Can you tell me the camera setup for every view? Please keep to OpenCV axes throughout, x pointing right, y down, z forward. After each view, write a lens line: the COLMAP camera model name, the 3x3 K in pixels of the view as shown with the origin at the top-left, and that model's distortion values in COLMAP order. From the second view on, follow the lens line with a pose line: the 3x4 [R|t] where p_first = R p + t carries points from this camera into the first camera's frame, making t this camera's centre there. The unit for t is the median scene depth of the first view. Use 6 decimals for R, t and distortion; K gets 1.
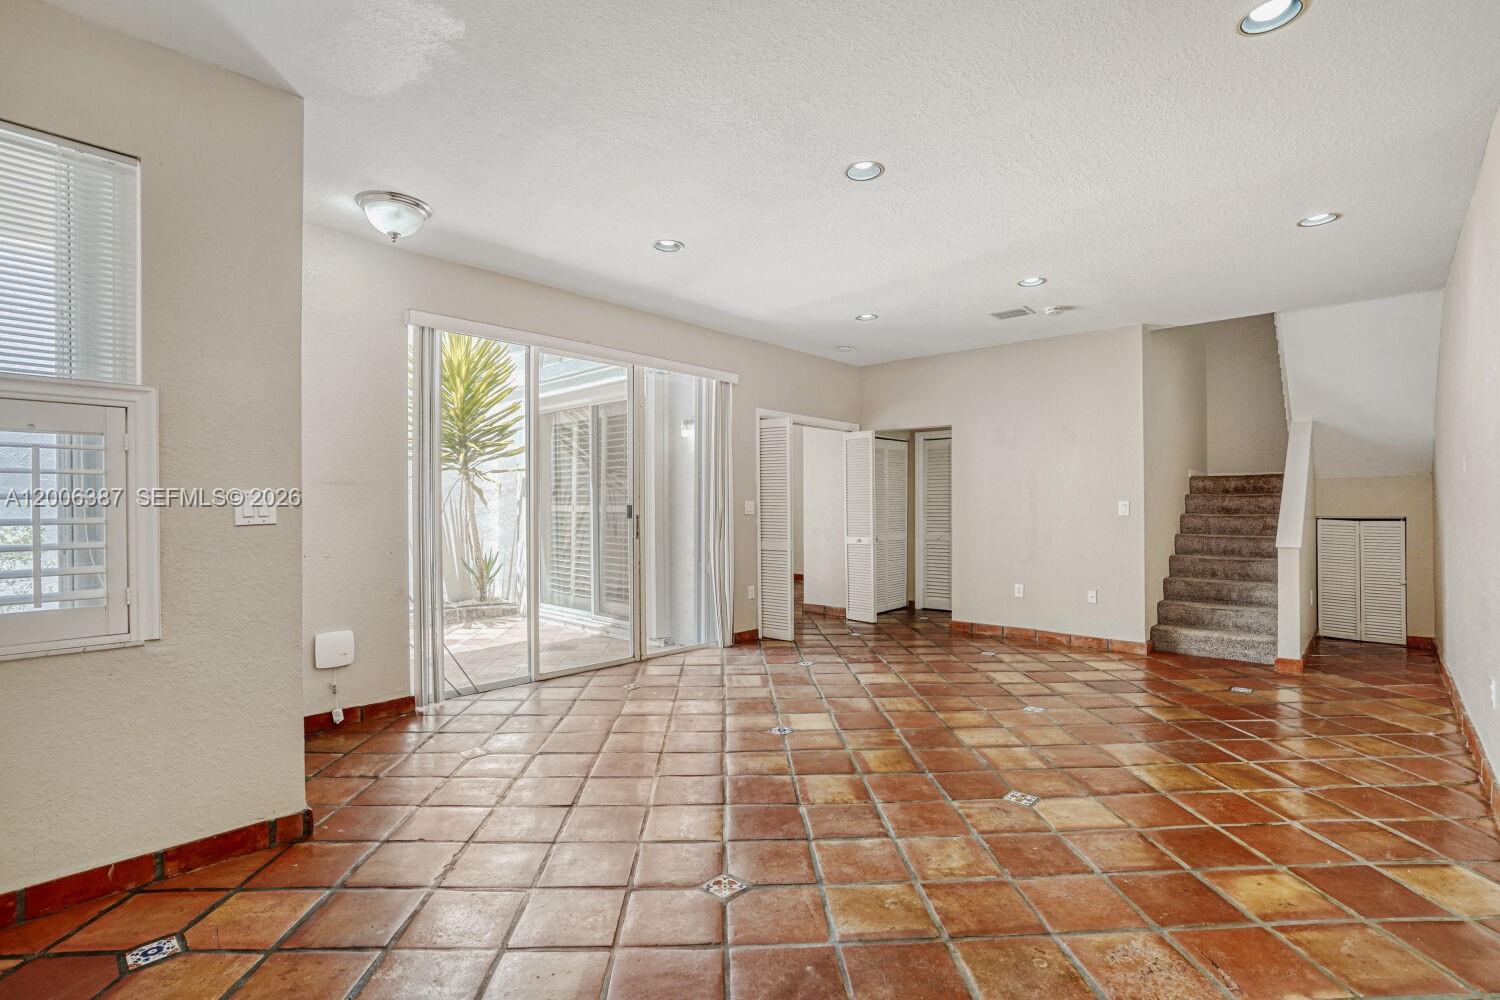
lens RADIAL K [[705.1, 0, 767.9], [0, 705.1, 498.3], [0, 0, 1]] dist [-0.033083, 0.009643]
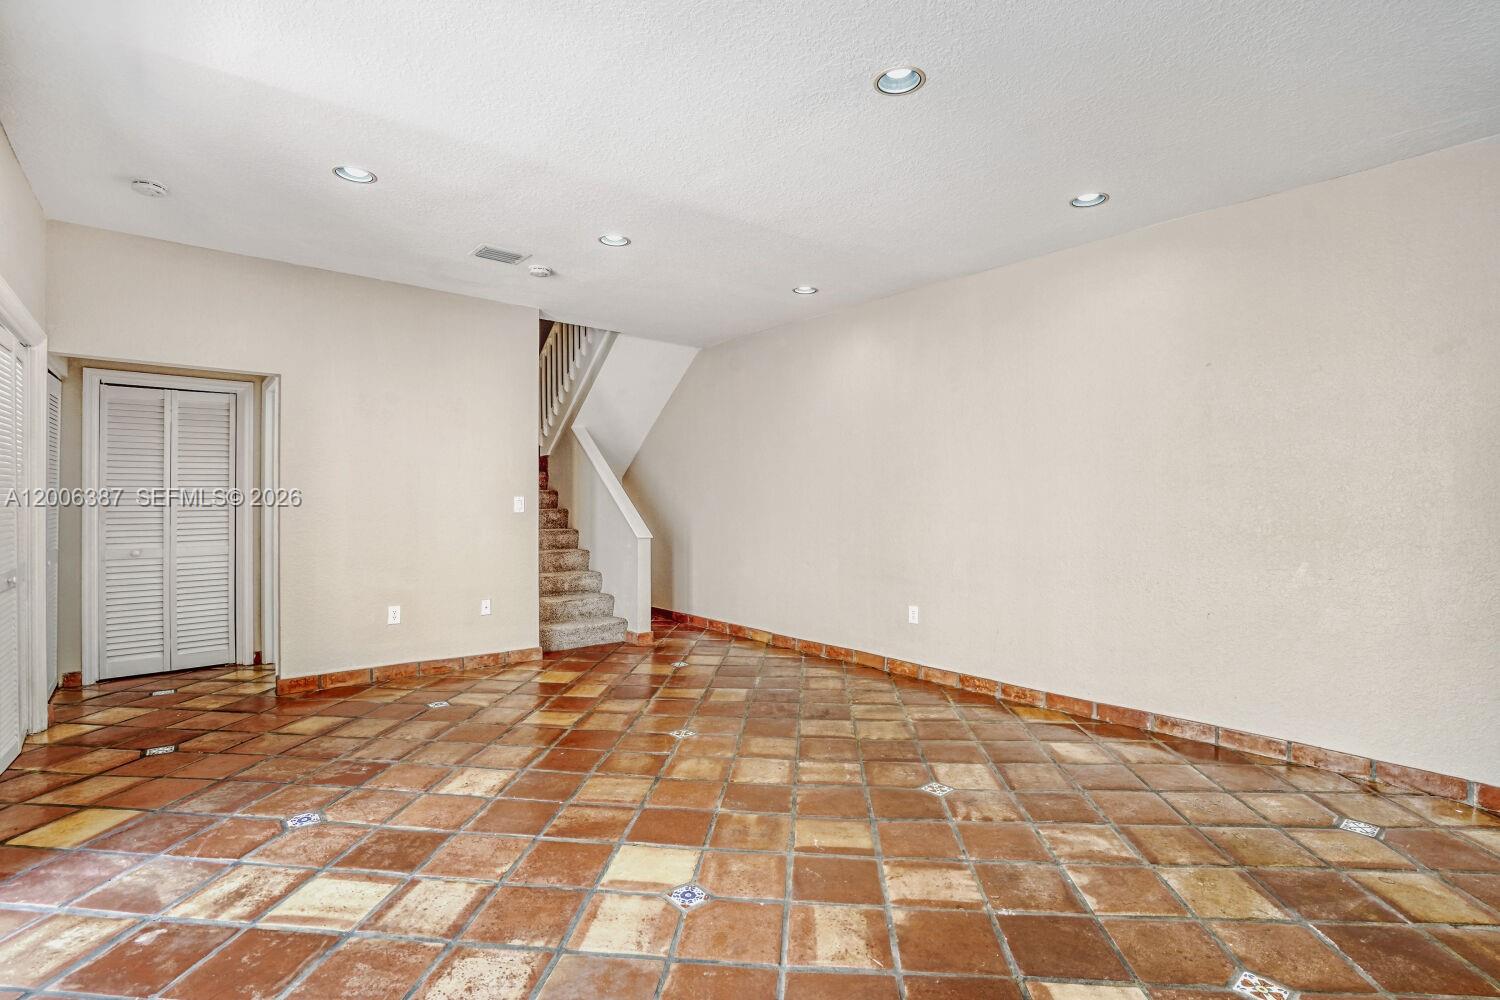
lens RADIAL K [[705.1, 0, 766.3], [0, 705.1, 502.2], [0, 0, 1]] dist [-0.033083, 0.009643]
pose [[0.141526, -0.002353, 0.989932, -0.378558], [-0.020376, 0.999778, 0.005289, -0.000686], [-0.989725, -0.020919, 0.141447, 0.595940]]
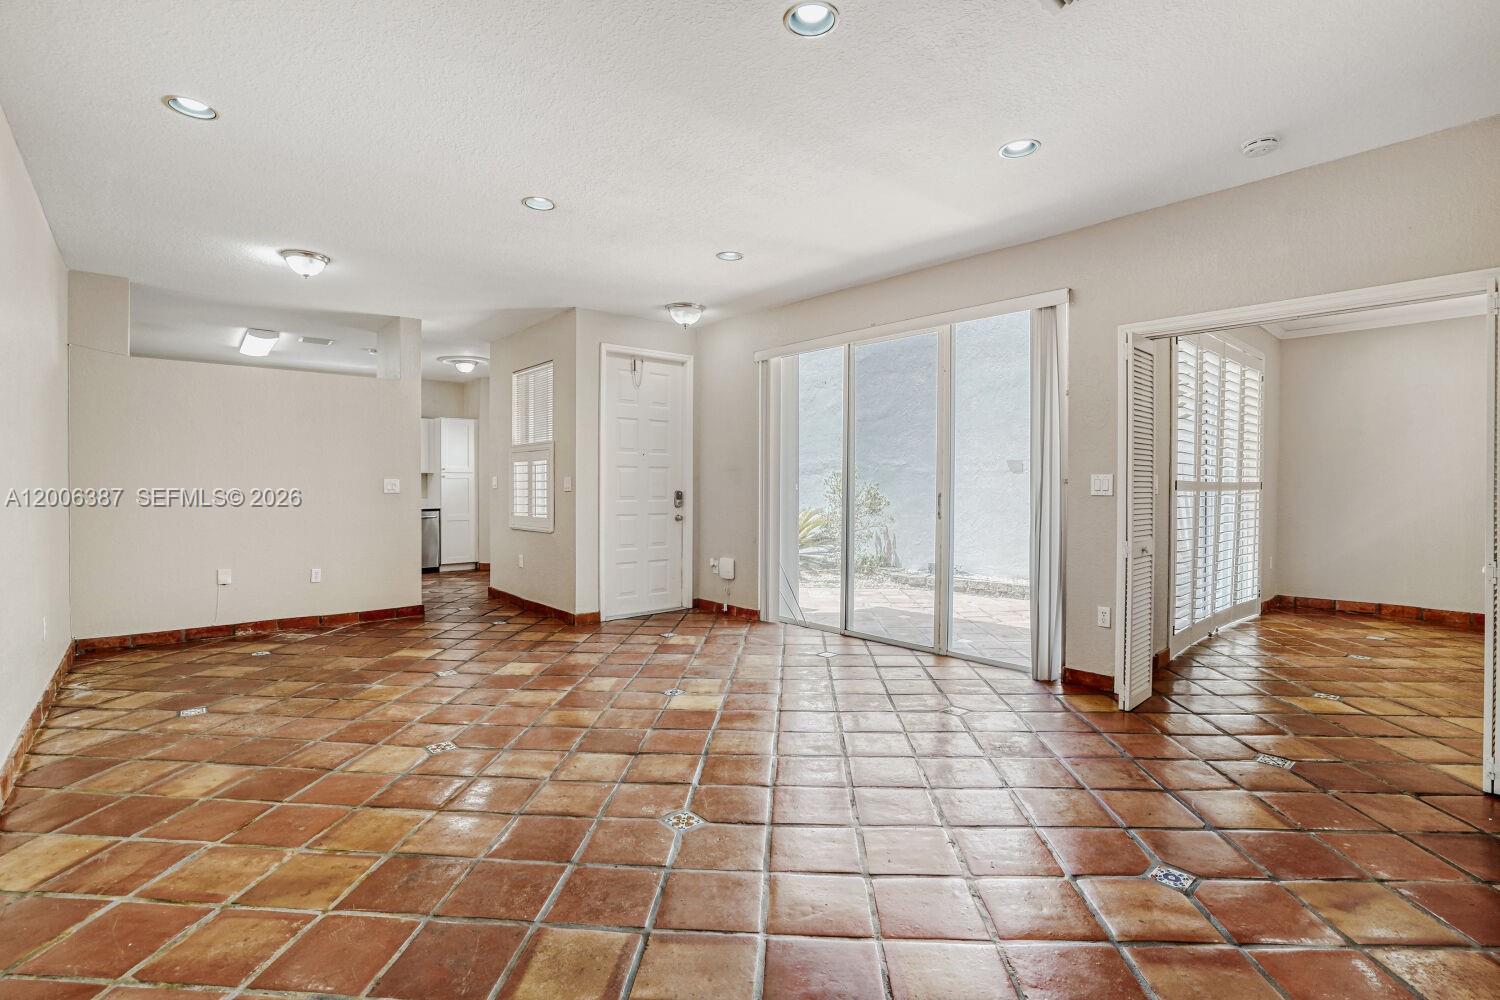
lens RADIAL K [[705.1, 0, 748.8], [0, 705.1, 501.5], [0, 0, 1]] dist [-0.033083, 0.009643]
pose [[-0.139196, 0.020378, -0.990055, 0.745171], [0.018252, 0.999671, 0.018010, 0.012666], [0.990097, -0.015564, -0.139522, 0.881101]]
